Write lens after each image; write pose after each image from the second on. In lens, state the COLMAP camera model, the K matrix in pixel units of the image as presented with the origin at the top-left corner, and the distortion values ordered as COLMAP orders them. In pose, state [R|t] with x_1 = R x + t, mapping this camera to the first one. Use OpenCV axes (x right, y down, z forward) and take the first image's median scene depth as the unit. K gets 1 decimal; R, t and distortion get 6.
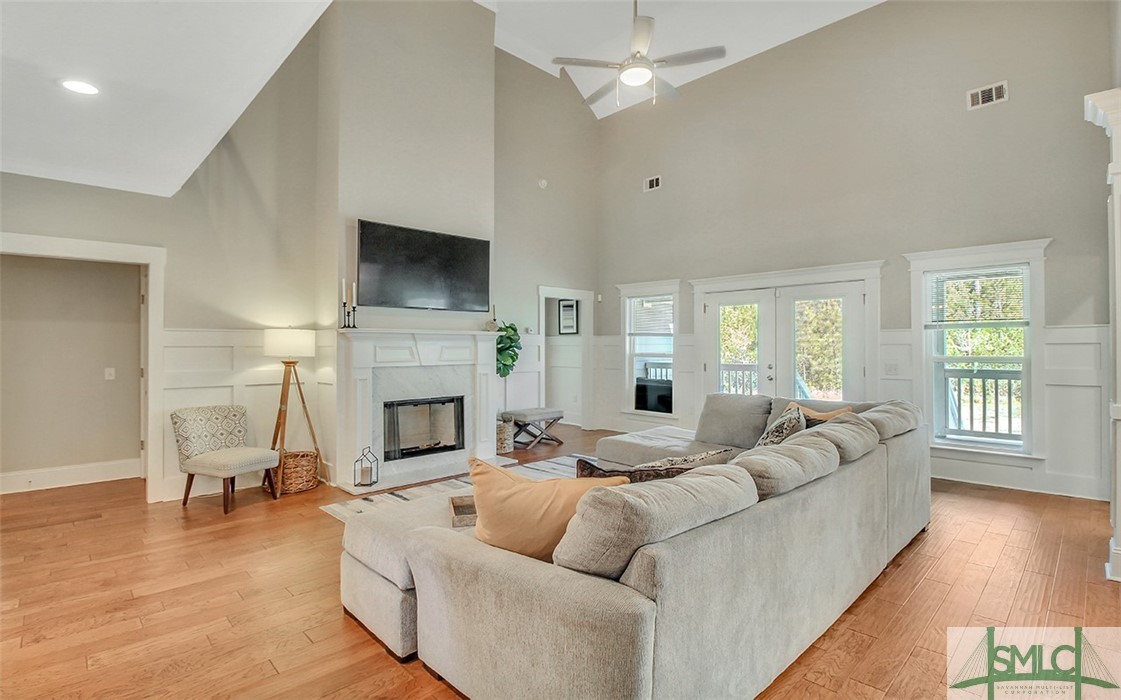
lens RADIAL K [[535.4, 0, 562.8], [0, 535.4, 335.2], [0, 0, 1]] dist [-0.000775, 0.000125]
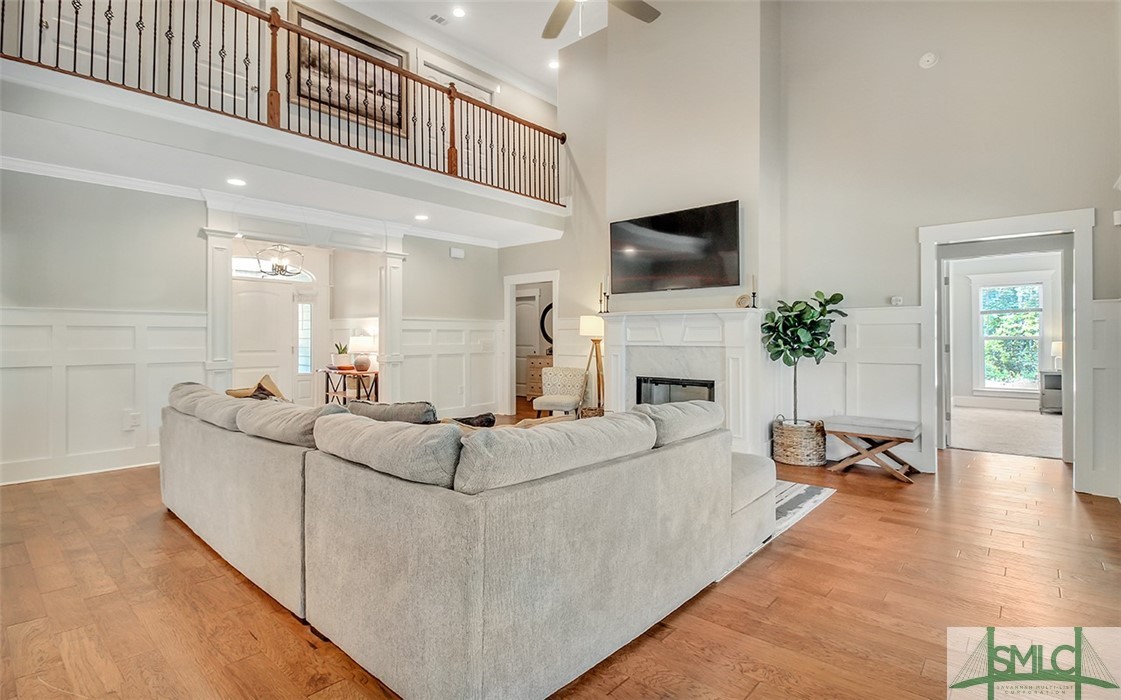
lens RADIAL K [[535.4, 0, 562.8], [0, 535.4, 335.2], [0, 0, 1]] dist [-0.000775, 0.000125]
pose [[0.066309, -0.004519, -0.997789, 0.779189], [0.019358, 0.999807, -0.003241, 0.037339], [0.997611, -0.019101, 0.066384, 0.760933]]
